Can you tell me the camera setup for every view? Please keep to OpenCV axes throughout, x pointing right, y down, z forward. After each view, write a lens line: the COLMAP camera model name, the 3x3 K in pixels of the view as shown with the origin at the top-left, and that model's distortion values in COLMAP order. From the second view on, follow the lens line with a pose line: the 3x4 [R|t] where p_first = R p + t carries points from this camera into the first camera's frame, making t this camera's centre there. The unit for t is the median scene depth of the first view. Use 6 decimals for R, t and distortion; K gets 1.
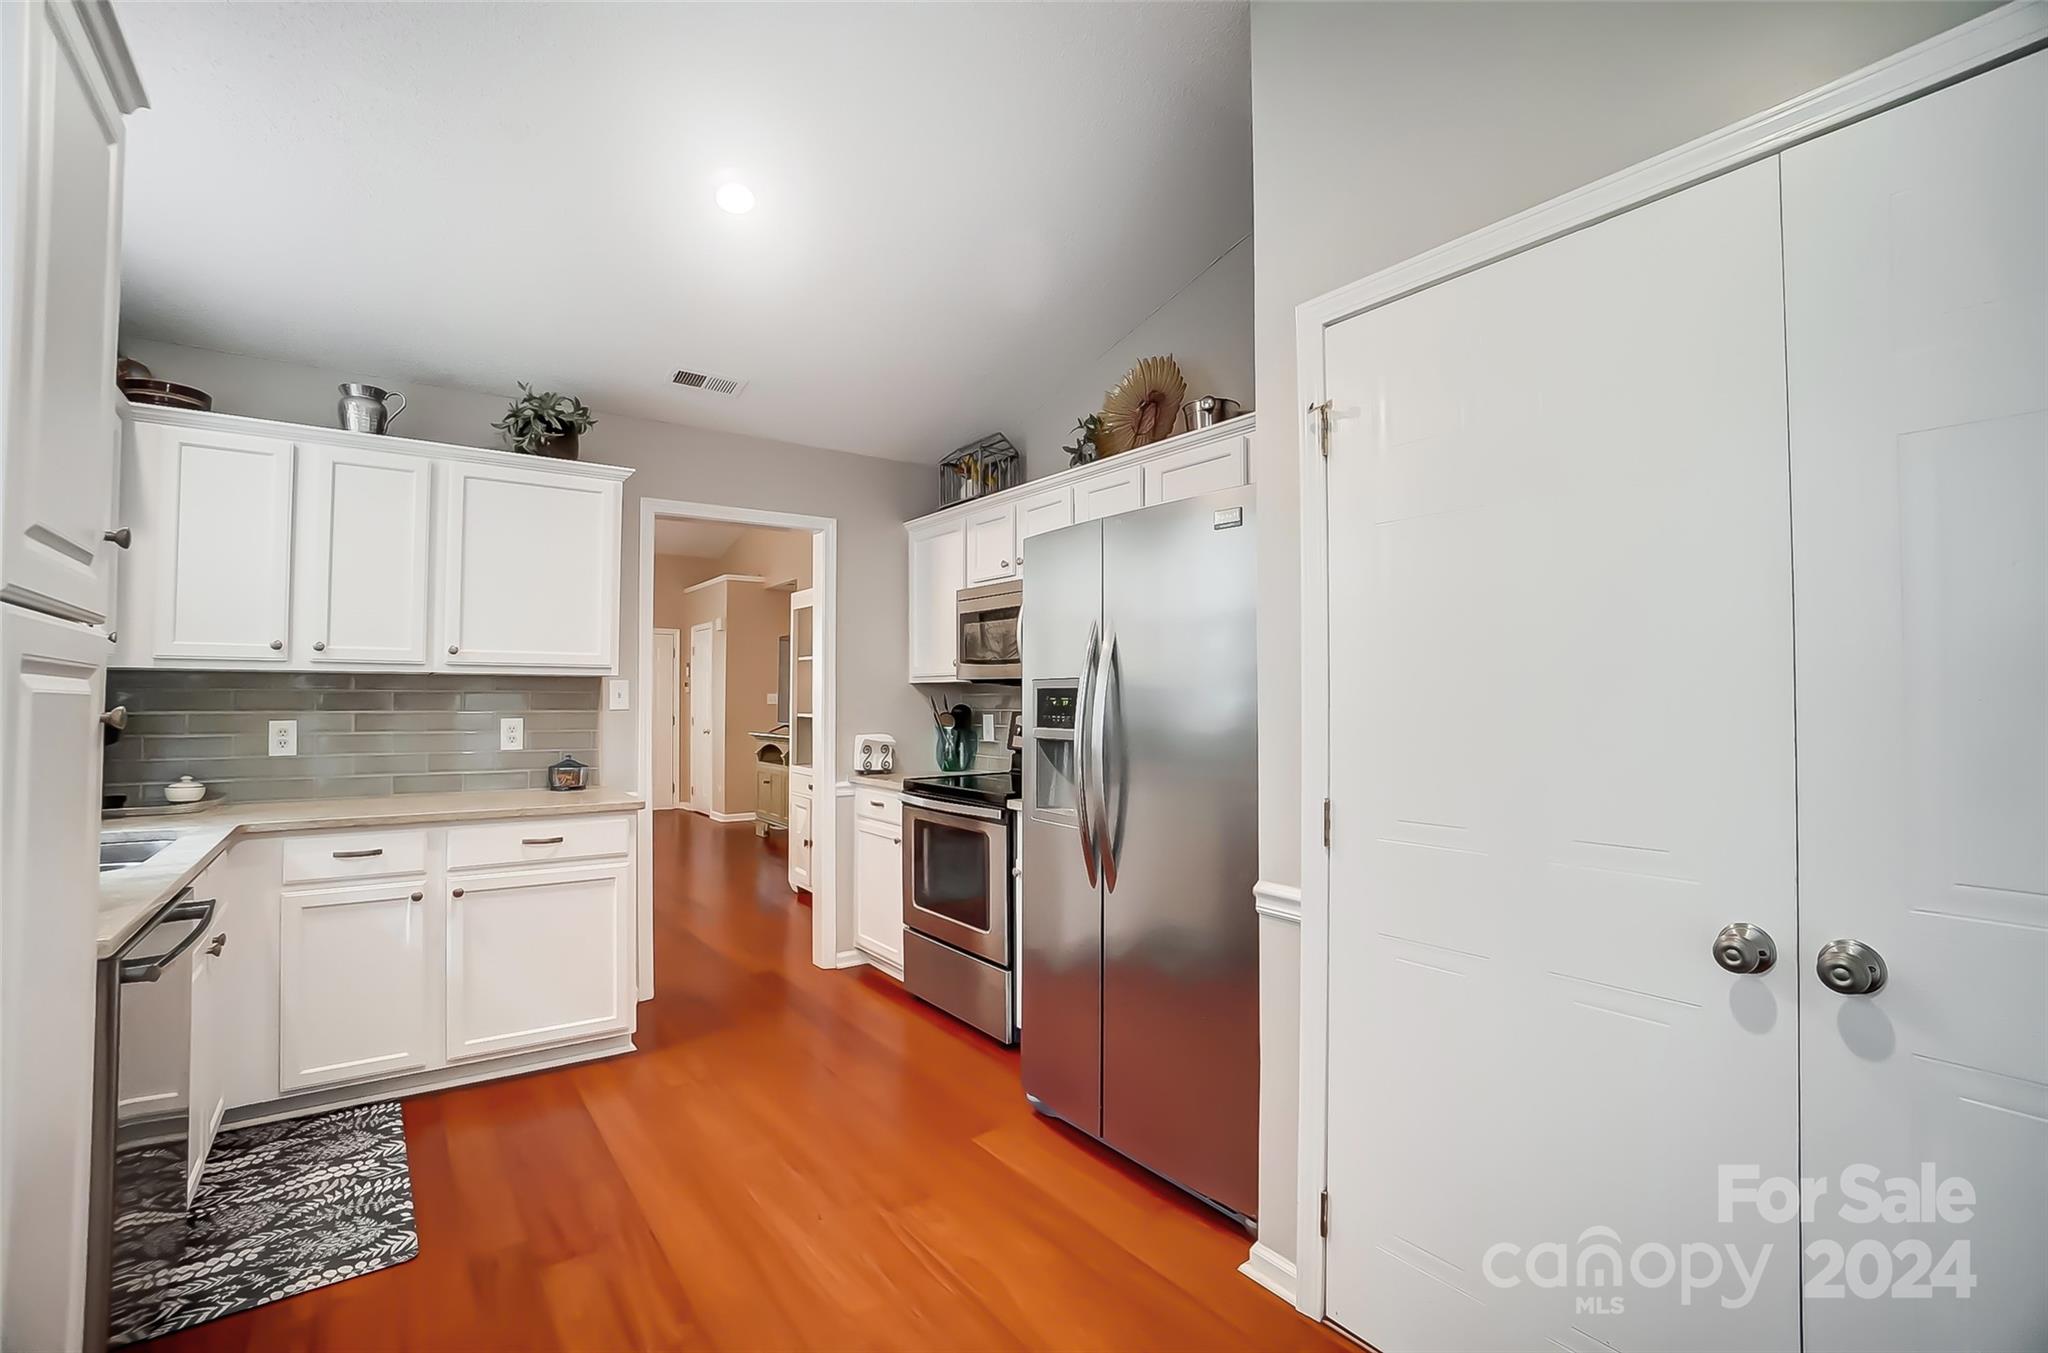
lens RADIAL K [[903.0, 0, 1010.4], [0, 903.0, 672.0], [0, 0, 1]] dist [-0.067506, 0.024334]
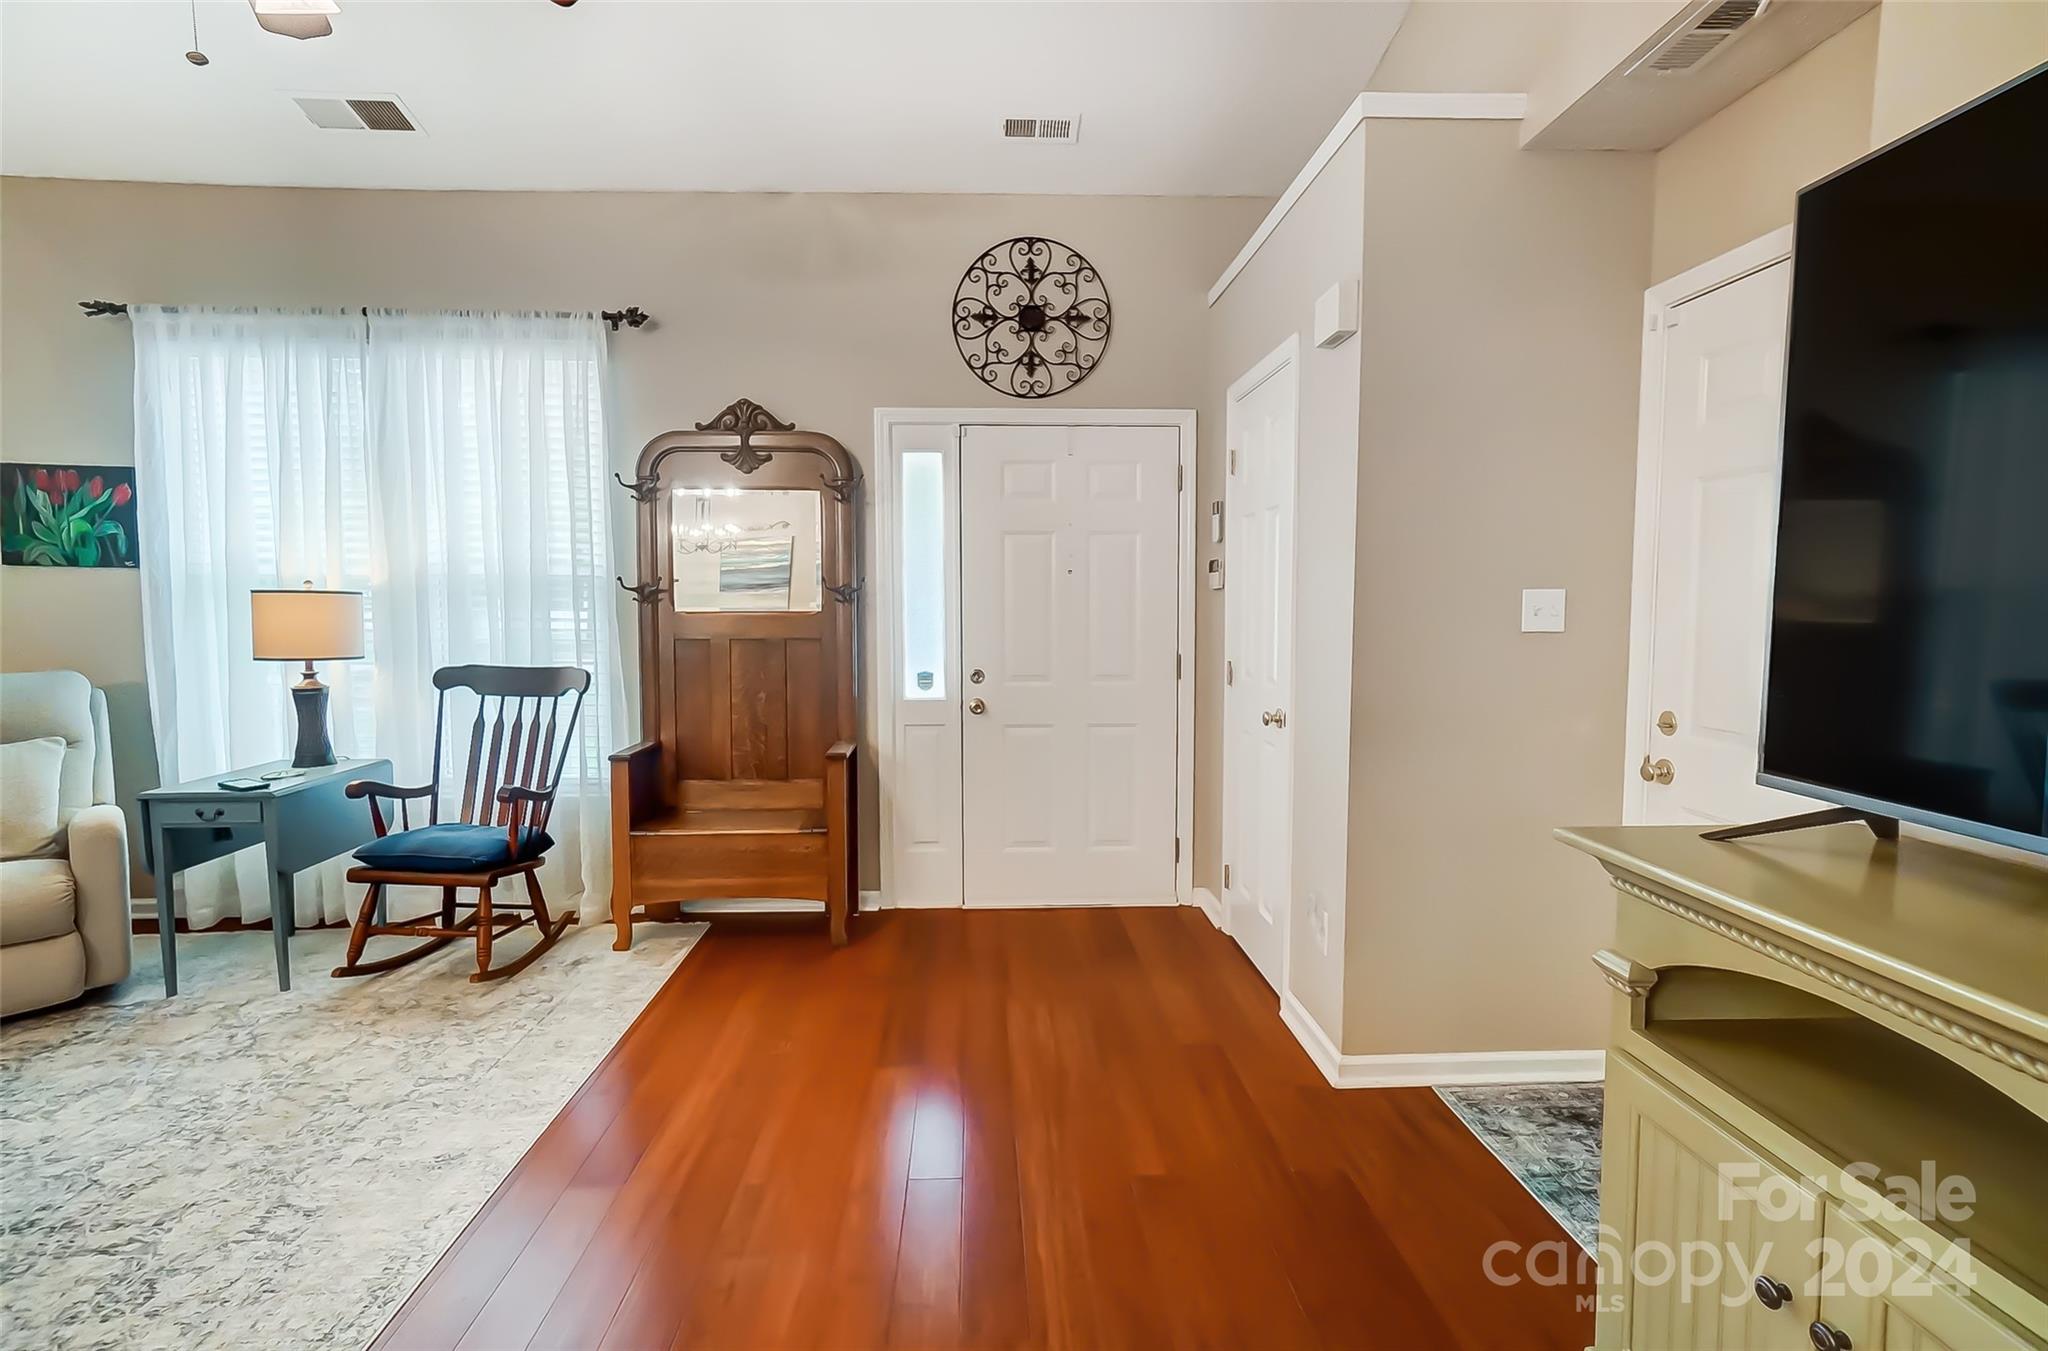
lens RADIAL K [[917.3, 0, 1013.9], [0, 917.3, 666.2], [0, 0, 1]] dist [-0.017557, 0.014089]
pose [[0.837277, 0.037309, -0.545505, -0.804975], [0.018407, 0.995181, 0.096316, 0.059931], [0.546469, -0.090684, 0.832555, 2.291339]]
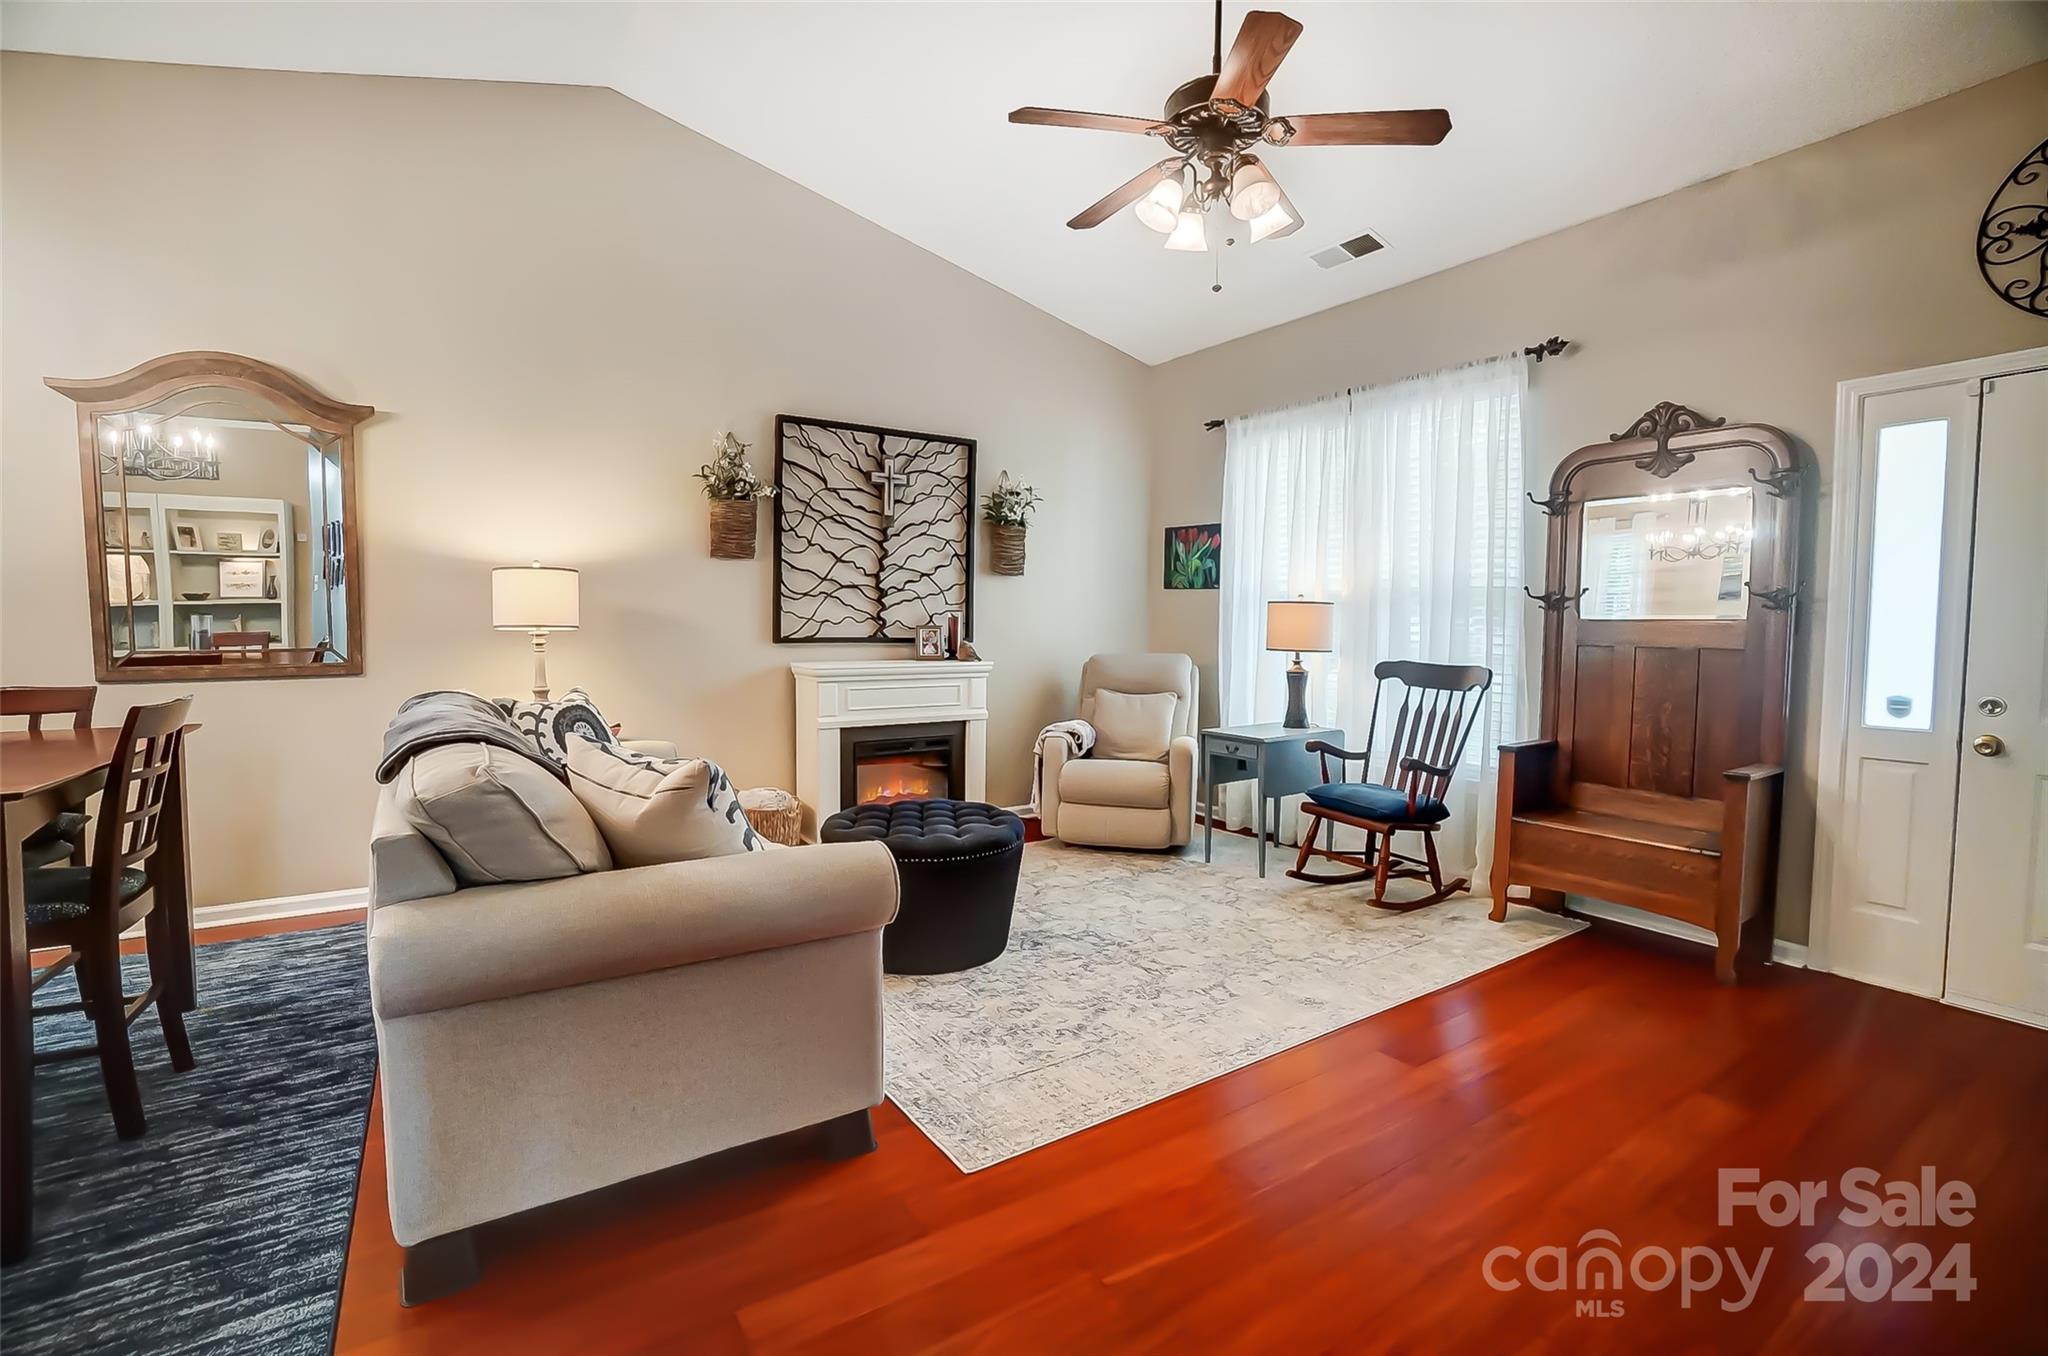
lens RADIAL K [[903.0, 0, 1010.4], [0, 903.0, 673.5], [0, 0, 1]] dist [-0.067506, 0.024334]
pose [[-0.044579, 0.059749, -0.997218, -0.586418], [0.029118, 0.997863, 0.058486, 0.078654], [0.998581, -0.026430, -0.046224, 2.332763]]
